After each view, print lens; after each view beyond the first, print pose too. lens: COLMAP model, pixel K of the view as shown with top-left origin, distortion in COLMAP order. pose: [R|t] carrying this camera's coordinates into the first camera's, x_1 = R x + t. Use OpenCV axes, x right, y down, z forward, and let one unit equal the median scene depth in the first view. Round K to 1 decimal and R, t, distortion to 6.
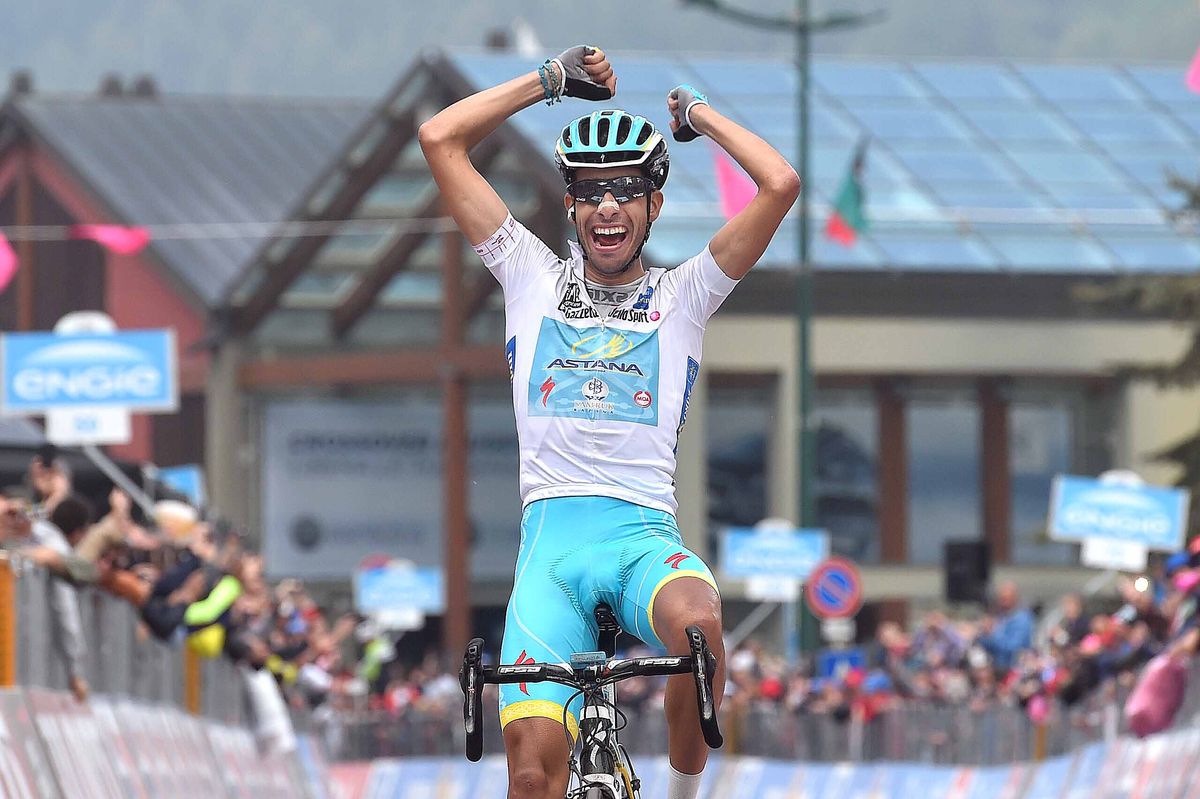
lens RADIAL K [[7010.6, 0, 600.0], [0, 7010.6, 399.5], [0, 0, 1]] dist [0.705167, -4.133764]
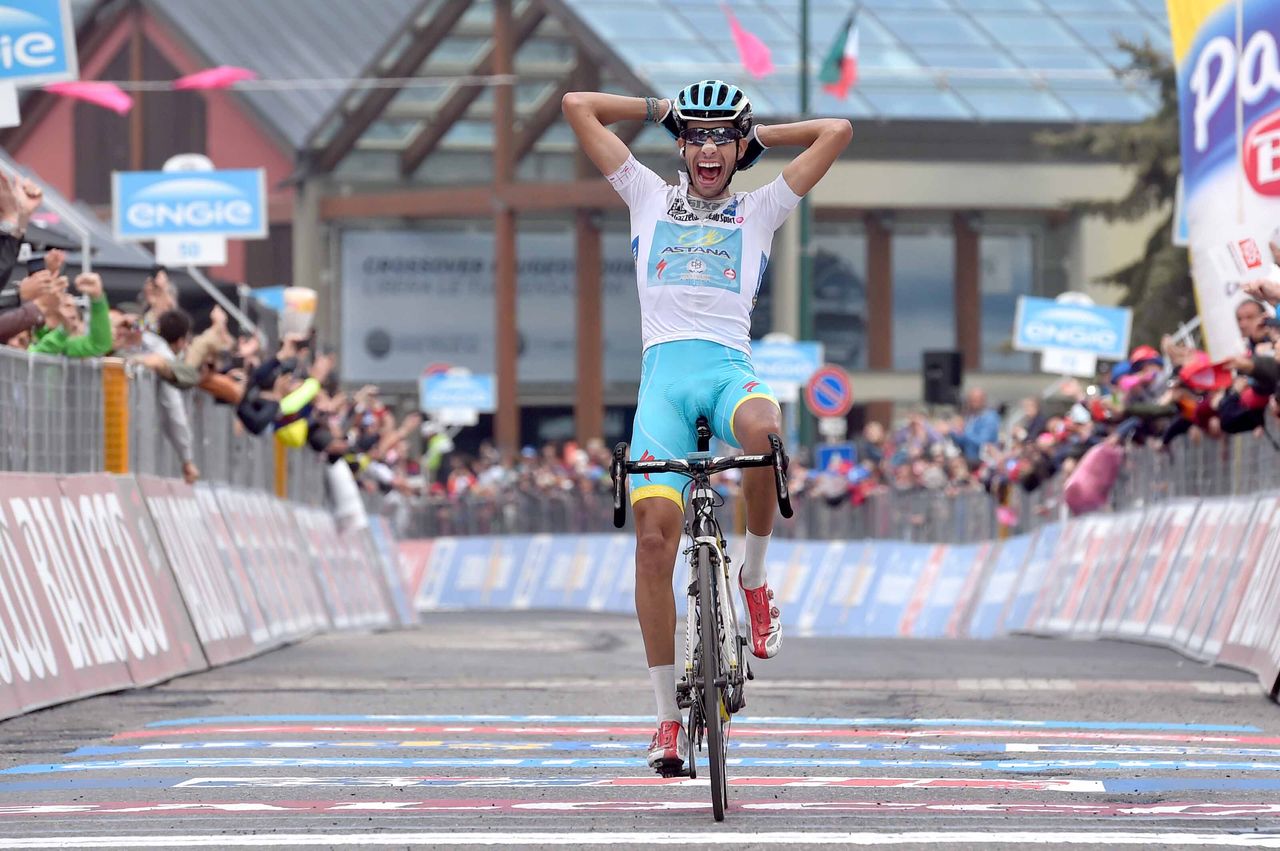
lens RADIAL K [[7478.0, 0, 640.0], [0, 7478.0, 425.5], [0, 0, 1]] dist [0.705167, -4.133764]
pose [[0.999901, 0.002396, 0.013895, -0.015546], [-0.002872, 0.999407, 0.034327, -0.010248], [-0.013804, -0.034363, 0.999314, -0.246802]]
